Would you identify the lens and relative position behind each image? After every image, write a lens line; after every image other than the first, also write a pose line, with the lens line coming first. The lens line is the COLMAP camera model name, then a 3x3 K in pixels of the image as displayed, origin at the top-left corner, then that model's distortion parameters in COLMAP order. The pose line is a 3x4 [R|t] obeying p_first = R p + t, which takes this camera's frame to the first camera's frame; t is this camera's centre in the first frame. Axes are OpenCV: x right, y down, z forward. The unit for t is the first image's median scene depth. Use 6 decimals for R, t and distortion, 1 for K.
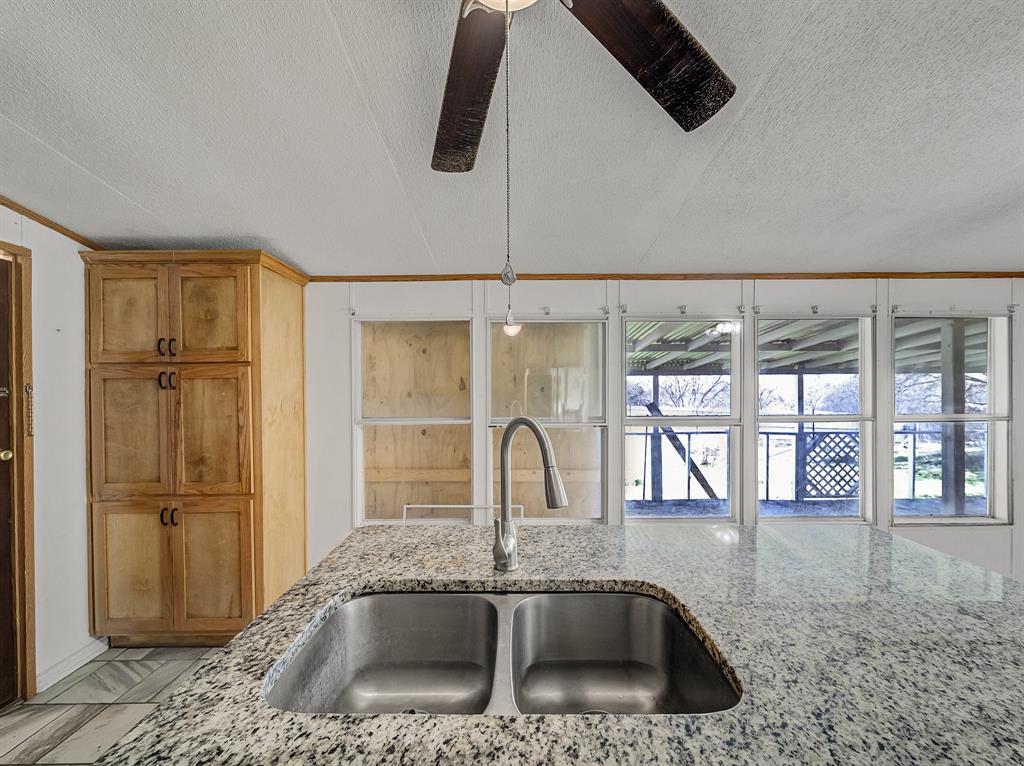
lens RADIAL K [[406.9, 0, 511.6], [0, 406.9, 396.4], [0, 0, 1]] dist [-0.001754, -0.000240]
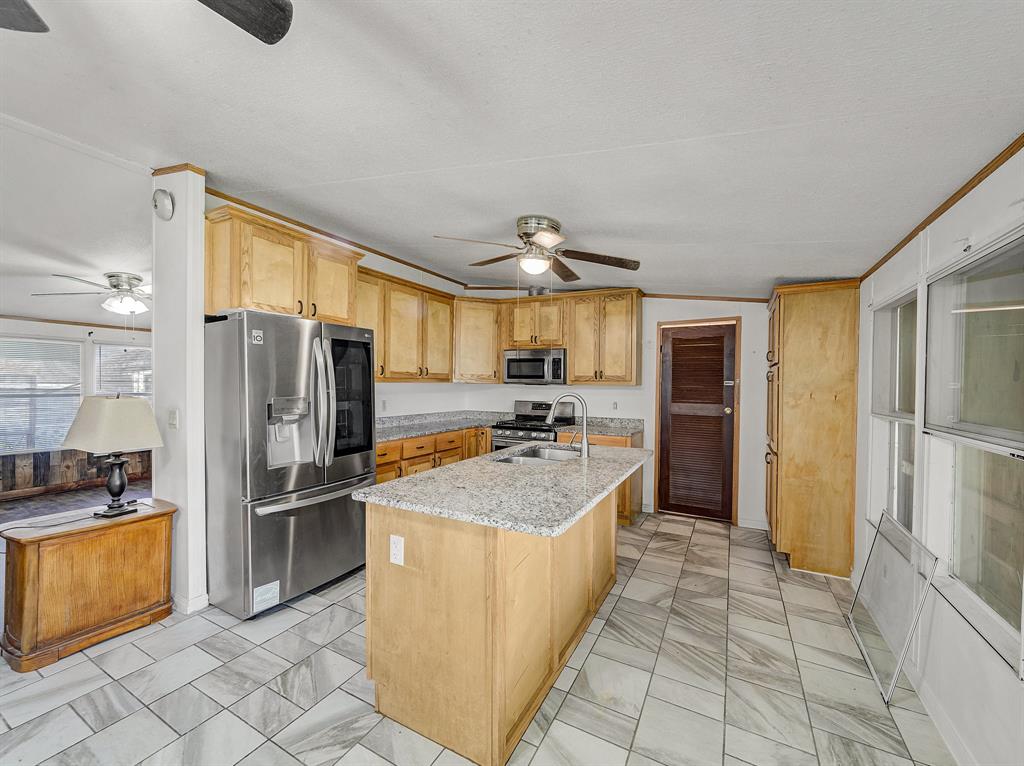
lens RADIAL K [[404.7, 0, 516.6], [0, 404.7, 386.6], [0, 0, 1]] dist [-0.001414, -0.000383]
pose [[-0.473713, 0.006834, -0.880653, 1.050591], [-0.010790, 0.999850, 0.013563, -0.008565], [0.880613, 0.015927, -0.473569, 0.826137]]
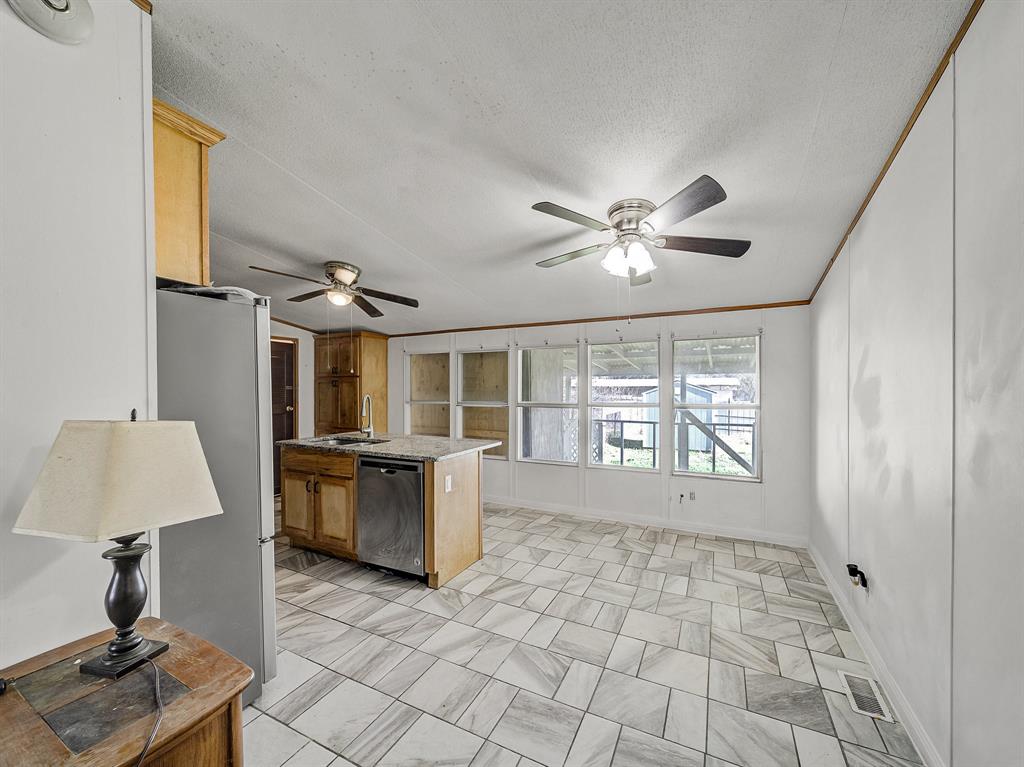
lens RADIAL K [[406.5, 0, 516.1], [0, 406.5, 387.8], [0, 0, 1]] dist [-0.001552, -0.000750]
pose [[0.894051, 0.002354, -0.447958, 1.285568], [-0.006633, 0.999946, -0.007982, 0.001561], [0.447915, 0.010108, 0.894019, -0.764671]]
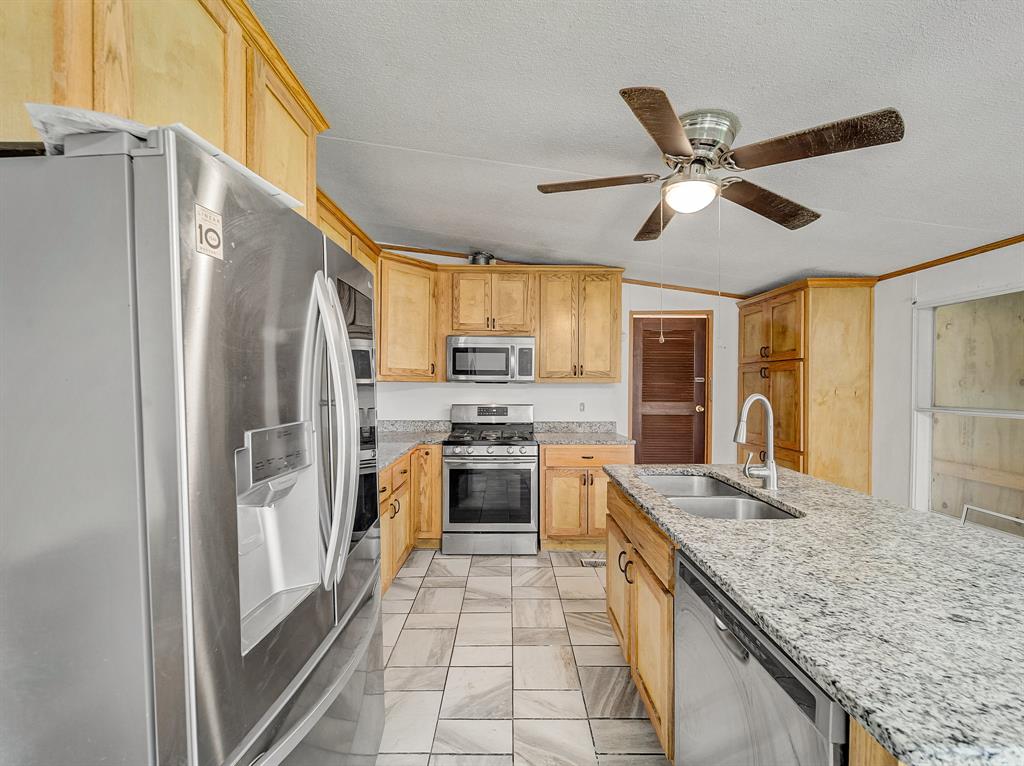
lens RADIAL K [[410.4, 0, 506.0], [0, 410.4, 386.1], [0, 0, 1]] dist [-0.001036, -0.000483]
pose [[-0.011130, 0.015253, -0.999822, 0.763784], [-0.006979, 0.999858, 0.015331, -0.003200], [0.999914, 0.007149, -0.011022, -0.015667]]
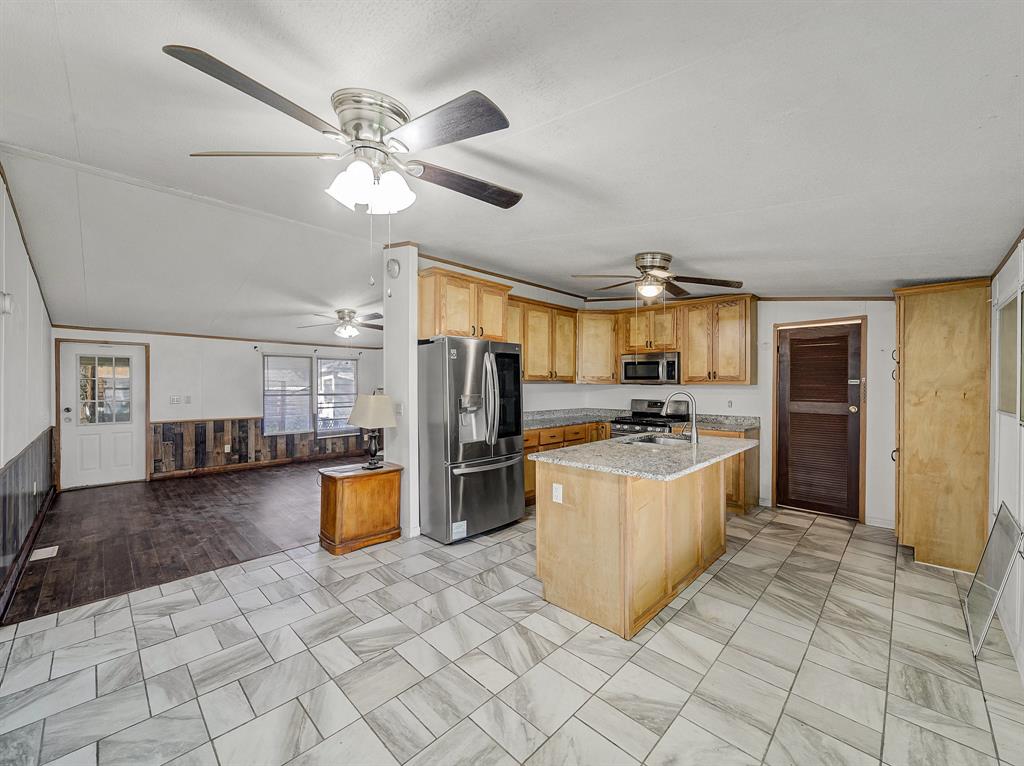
lens RADIAL K [[405.0, 0, 510.4], [0, 405.0, 384.7], [0, 0, 1]] dist [-0.001903, -0.000491]
pose [[-0.701924, 0.004951, -0.712235, 1.396621], [-0.001004, 0.999968, 0.007940, -0.009848], [0.712251, 0.006289, -0.701896, 0.984802]]
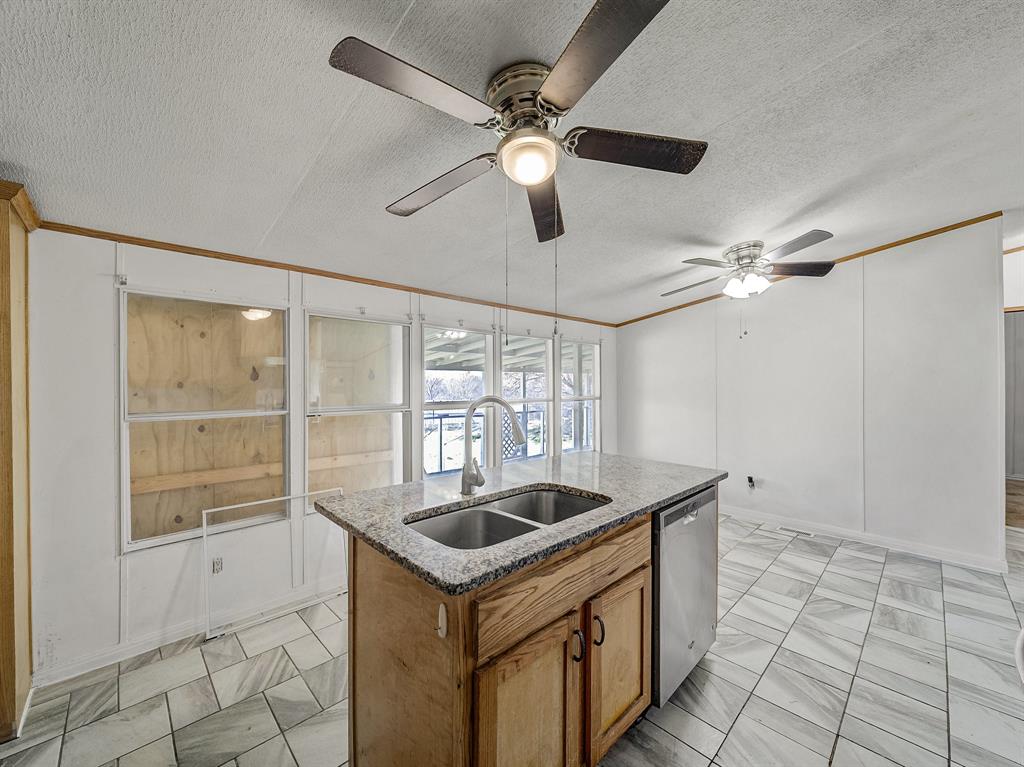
lens RADIAL K [[409.1, 0, 519.9], [0, 409.1, 385.5], [0, 0, 1]] dist [-0.001194, -0.000266]
pose [[0.712506, 0.001815, 0.701663, -0.462034], [0.003857, 0.999971, -0.006504, 0.006615], [-0.701655, 0.007340, 0.712479, -0.127245]]
